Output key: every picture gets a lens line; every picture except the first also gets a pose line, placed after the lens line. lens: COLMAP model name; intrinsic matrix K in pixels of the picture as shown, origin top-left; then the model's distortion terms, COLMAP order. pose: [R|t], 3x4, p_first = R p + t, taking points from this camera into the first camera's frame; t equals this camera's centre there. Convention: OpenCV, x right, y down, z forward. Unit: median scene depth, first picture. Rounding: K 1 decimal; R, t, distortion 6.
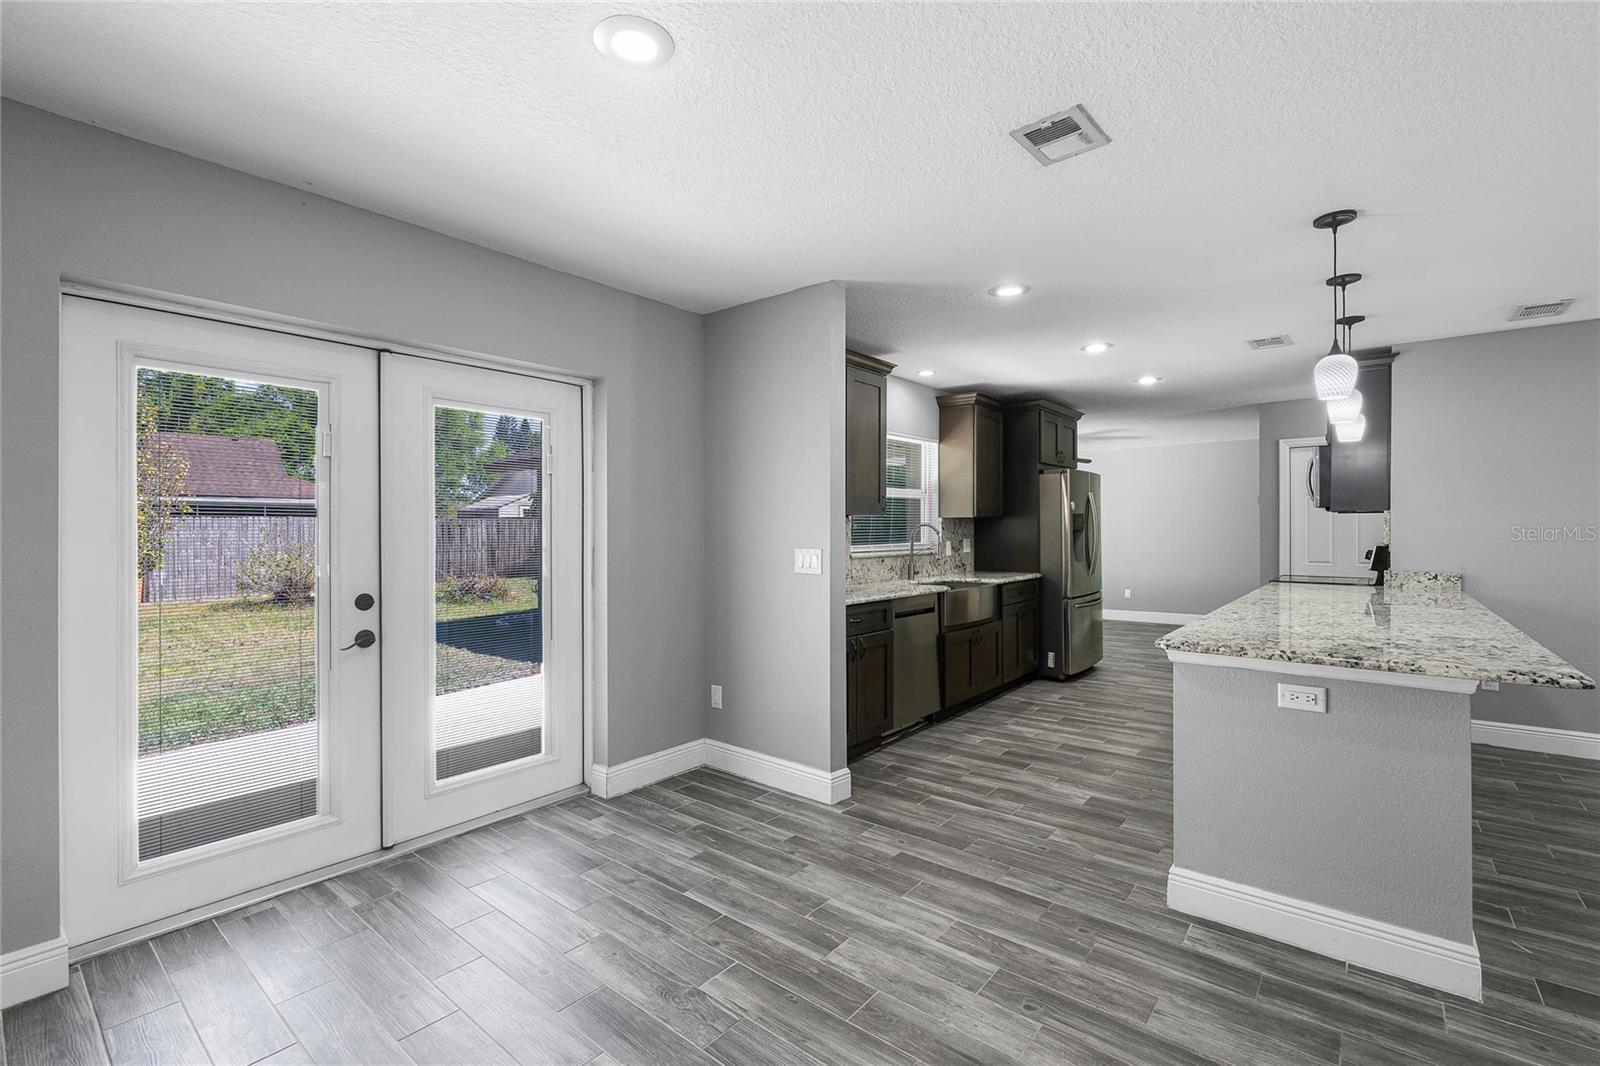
lens RADIAL K [[705.0, 0, 805.4], [0, 705.0, 531.4], [0, 0, 1]] dist [-0.004409, 0.000144]
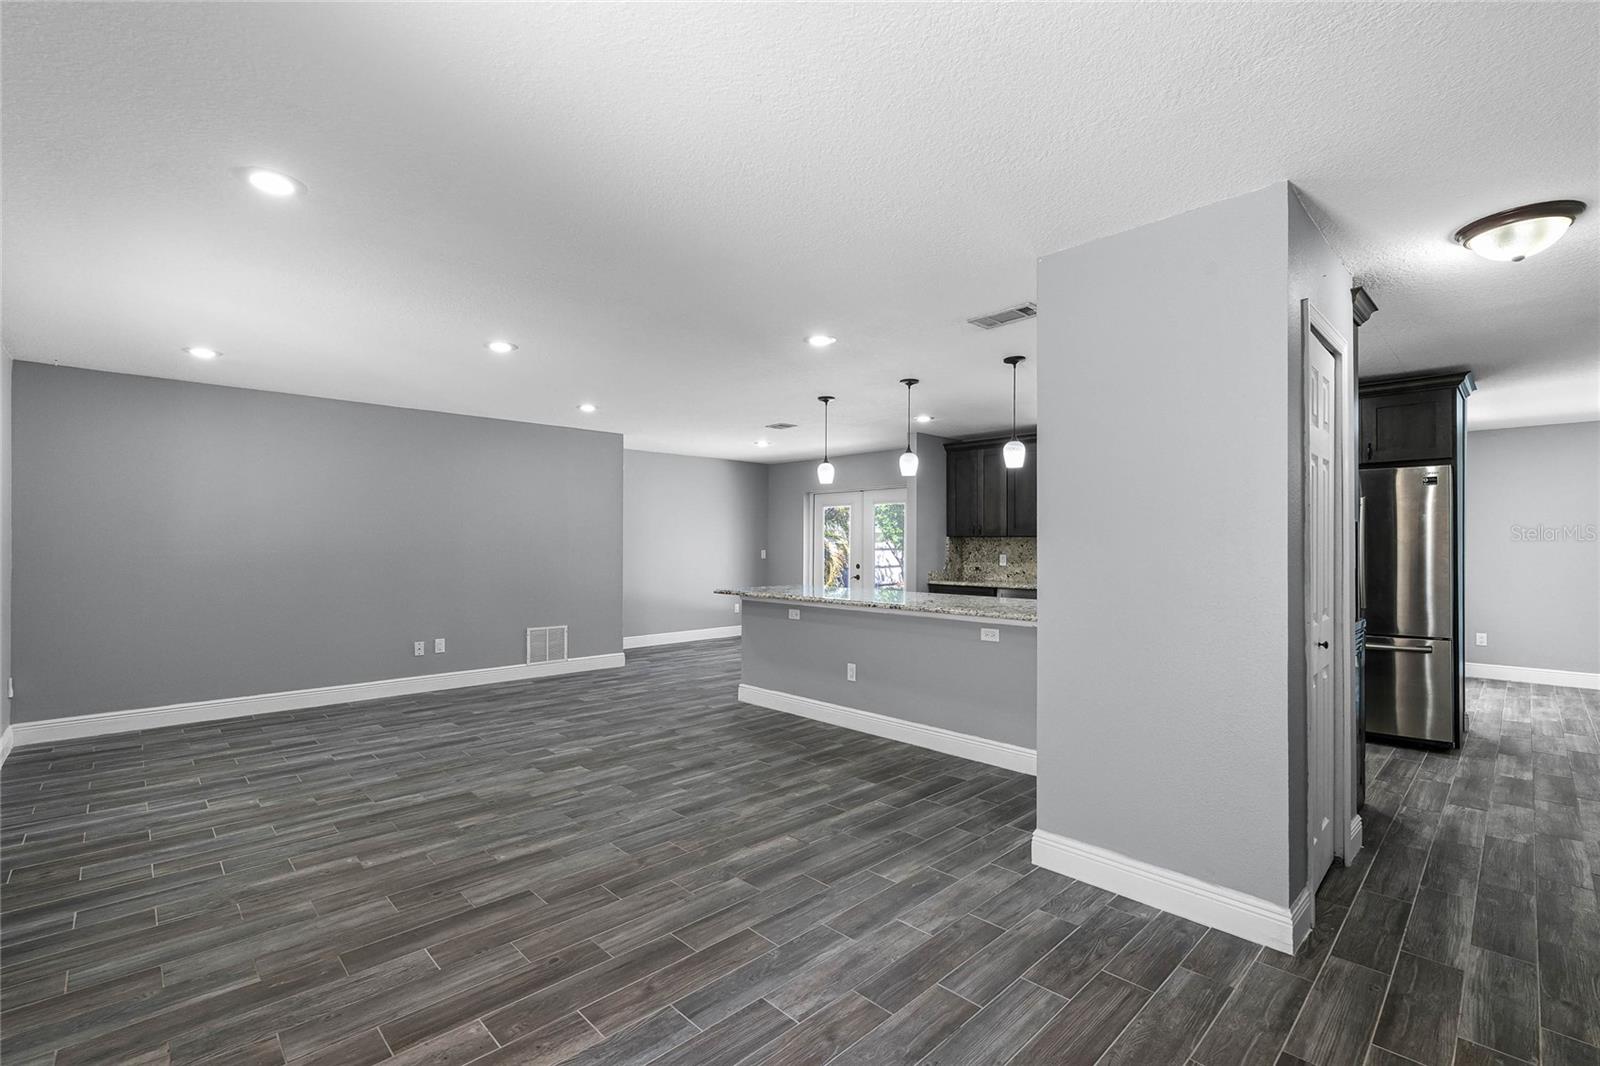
lens RADIAL K [[705.0, 0, 805.4], [0, 705.0, 531.4], [0, 0, 1]] dist [-0.004409, 0.000144]
pose [[-0.118857, -0.018532, -0.992738, 1.765745], [-0.006183, 0.999820, -0.017924, -0.003385], [0.992892, 0.004008, -0.118951, 0.732192]]
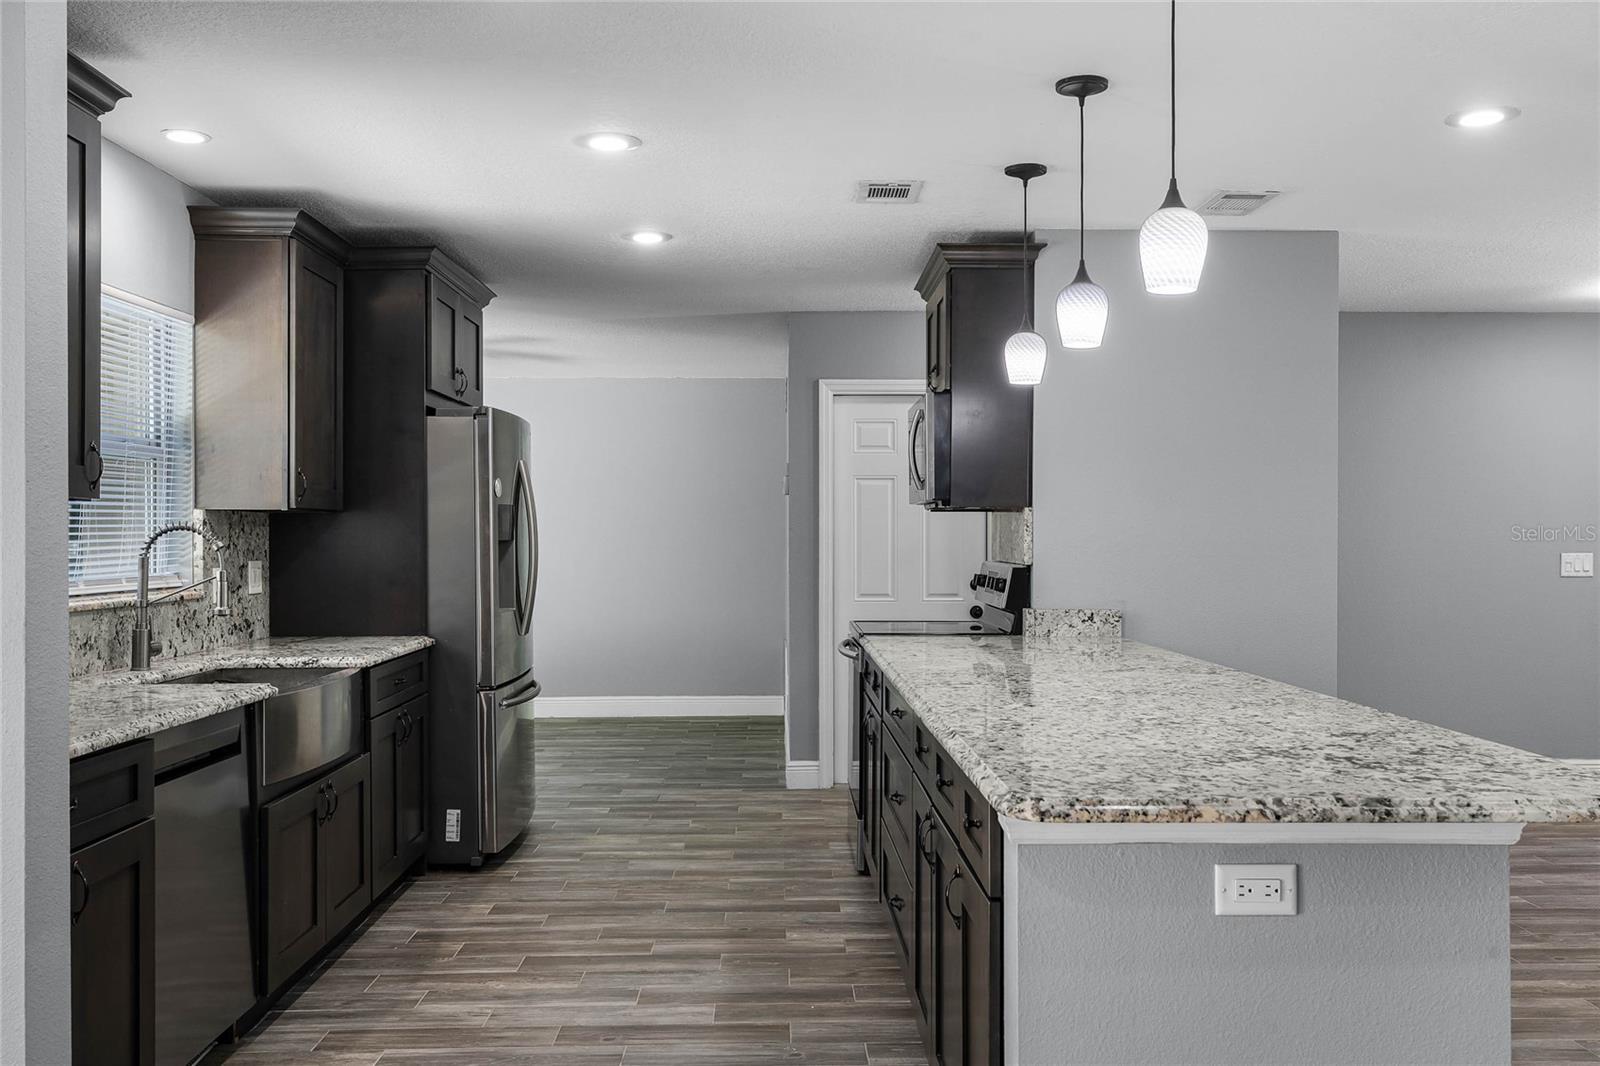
lens RADIAL K [[1385.5, 0, 803.1], [0, 1385.5, 540.8], [0, 0, 1]] dist [0.005836, 0.004025]
pose [[0.763994, -0.000334, 0.645223, -0.076916], [0.000044, 1.000000, 0.000465, -0.002548], [-0.645223, -0.000327, 0.763994, 0.238184]]
